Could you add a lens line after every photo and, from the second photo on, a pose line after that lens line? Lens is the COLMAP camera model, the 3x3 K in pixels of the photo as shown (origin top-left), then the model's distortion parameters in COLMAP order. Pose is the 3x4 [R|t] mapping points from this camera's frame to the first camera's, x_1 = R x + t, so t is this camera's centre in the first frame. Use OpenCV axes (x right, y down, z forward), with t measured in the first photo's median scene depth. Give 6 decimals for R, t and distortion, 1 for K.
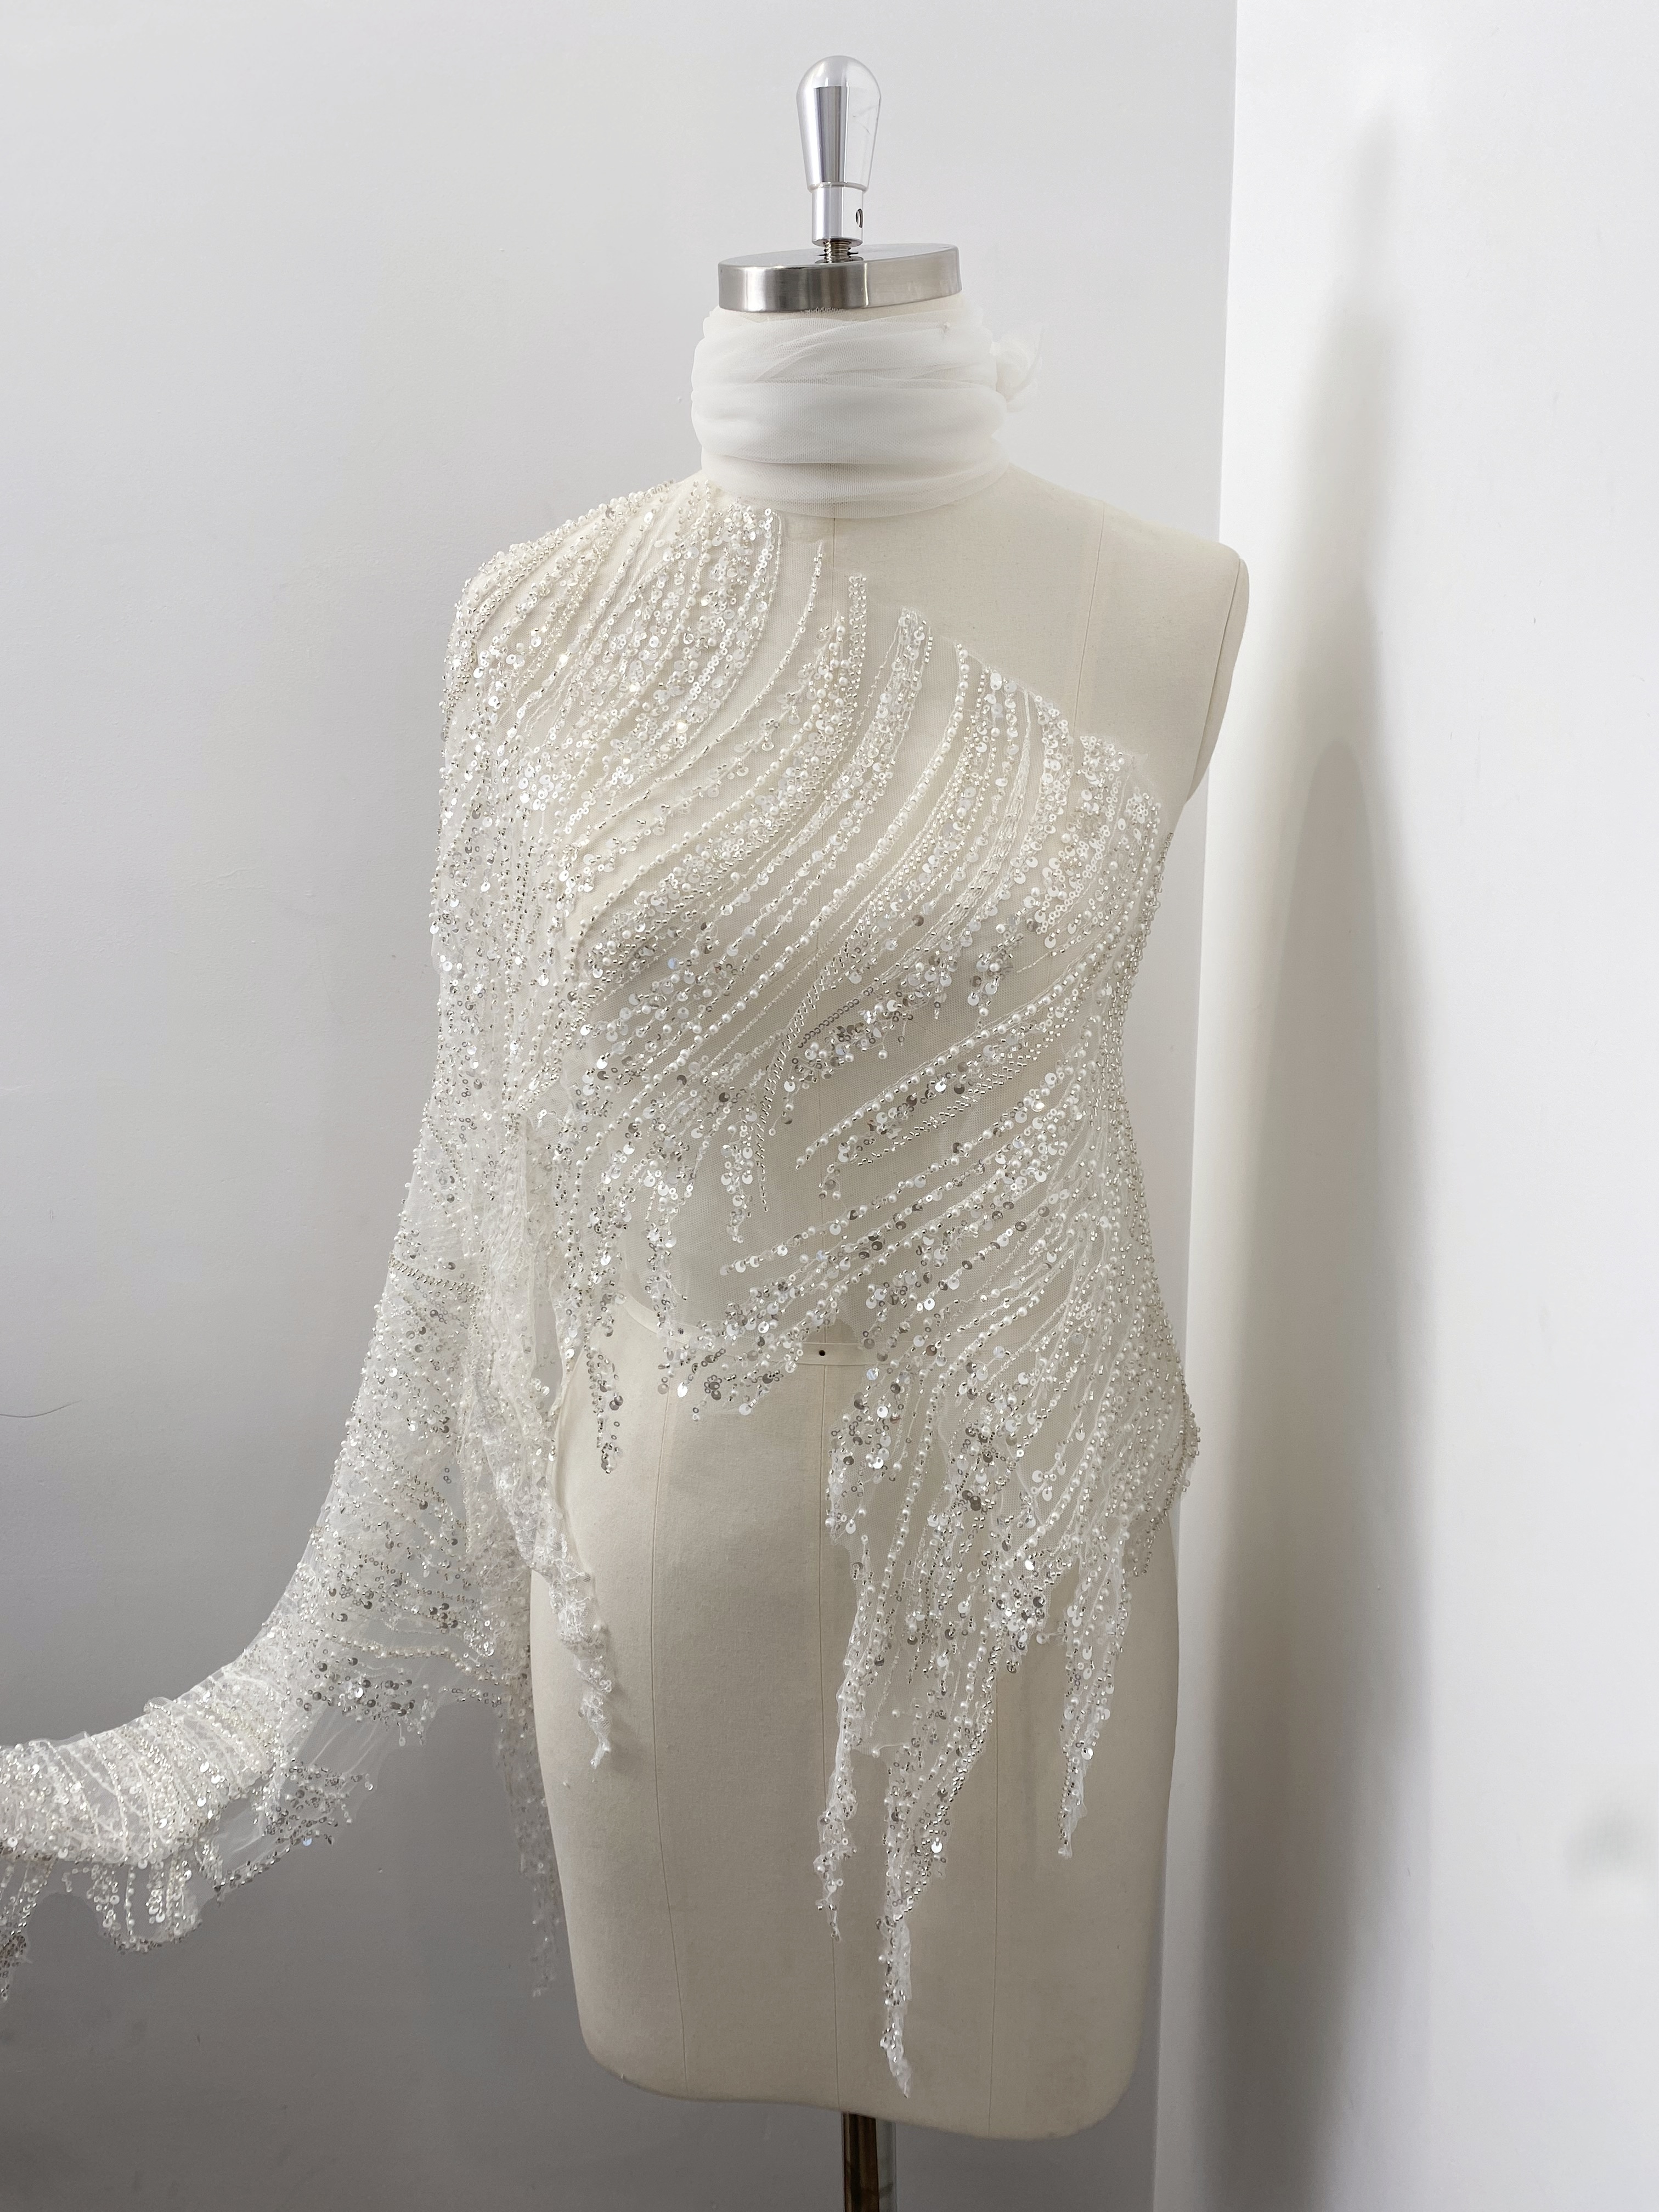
lens RADIAL K [[1696.3, 0, 829.5], [0, 1696.3, 1106.0], [0, 0, 1]] dist [-0.003255, 0.000750]
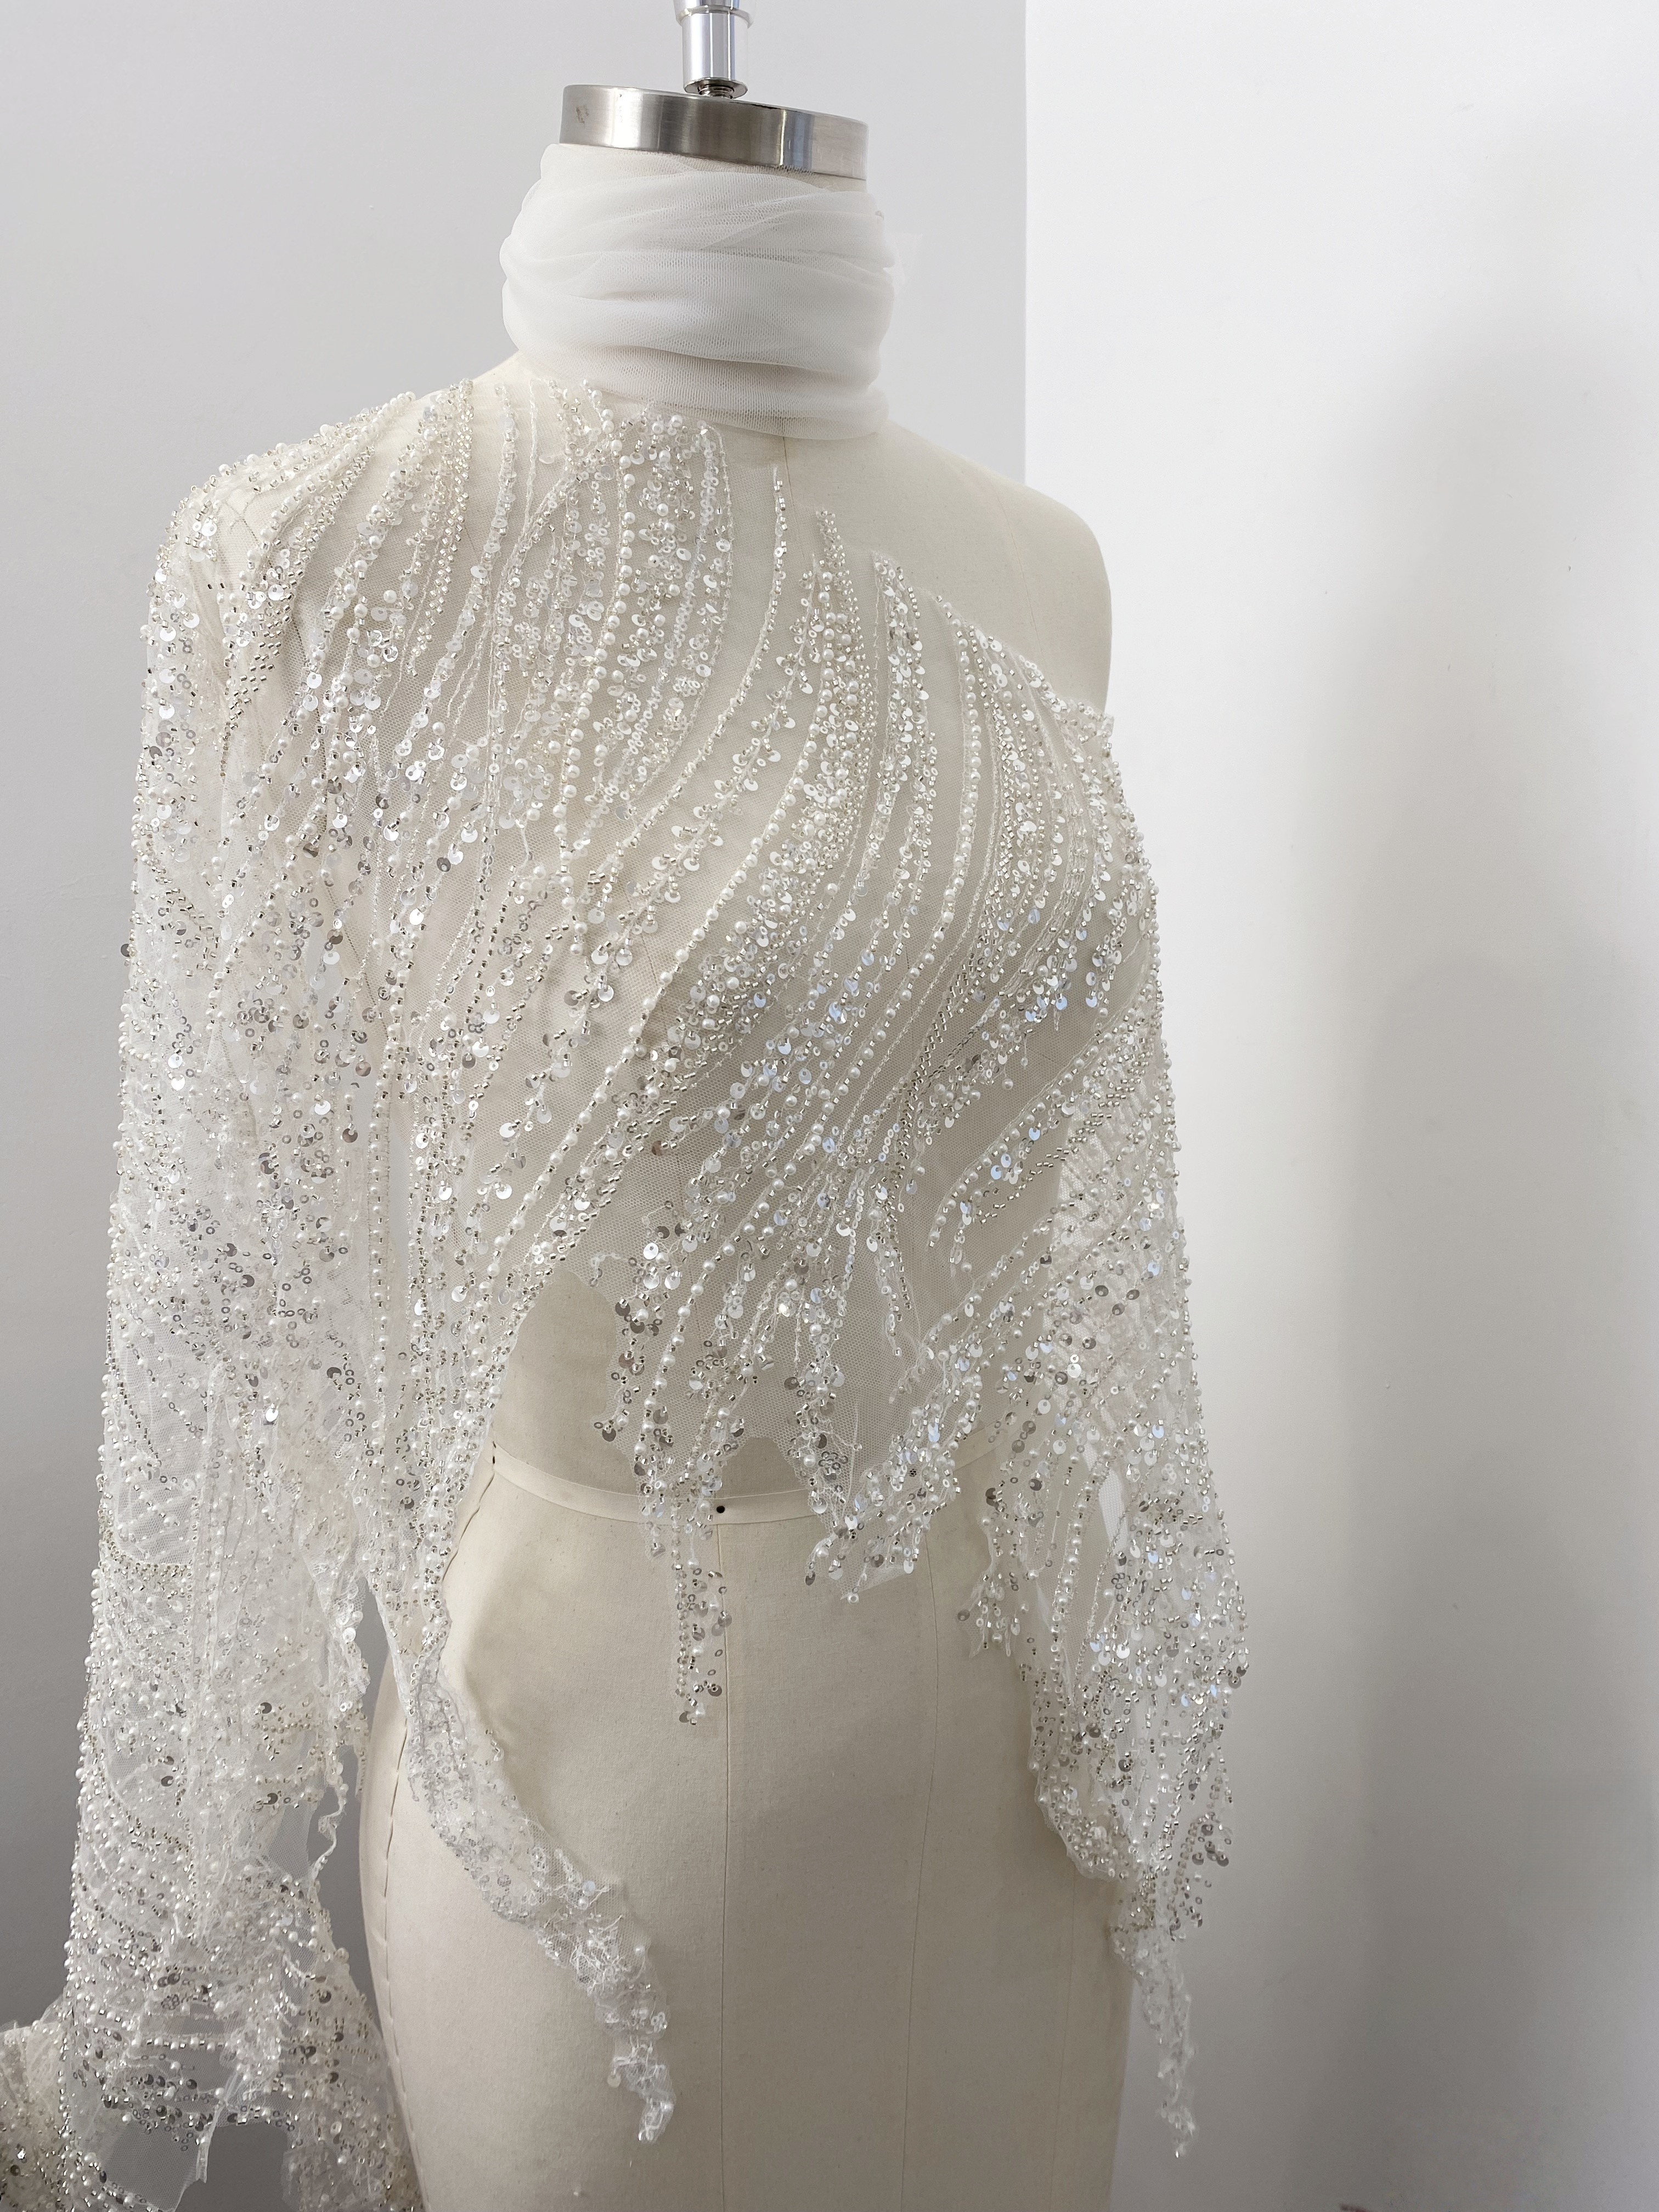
lens RADIAL K [[1665.9, 0, 829.5], [0, 1665.9, 1106.0], [0, 0, 1]] dist [0.003013, -0.001976]
pose [[0.757550, -0.177219, 0.628260, -0.527848], [0.199325, 0.979276, 0.035890, -0.064123], [-0.621601, 0.098039, 0.777175, 0.413506]]
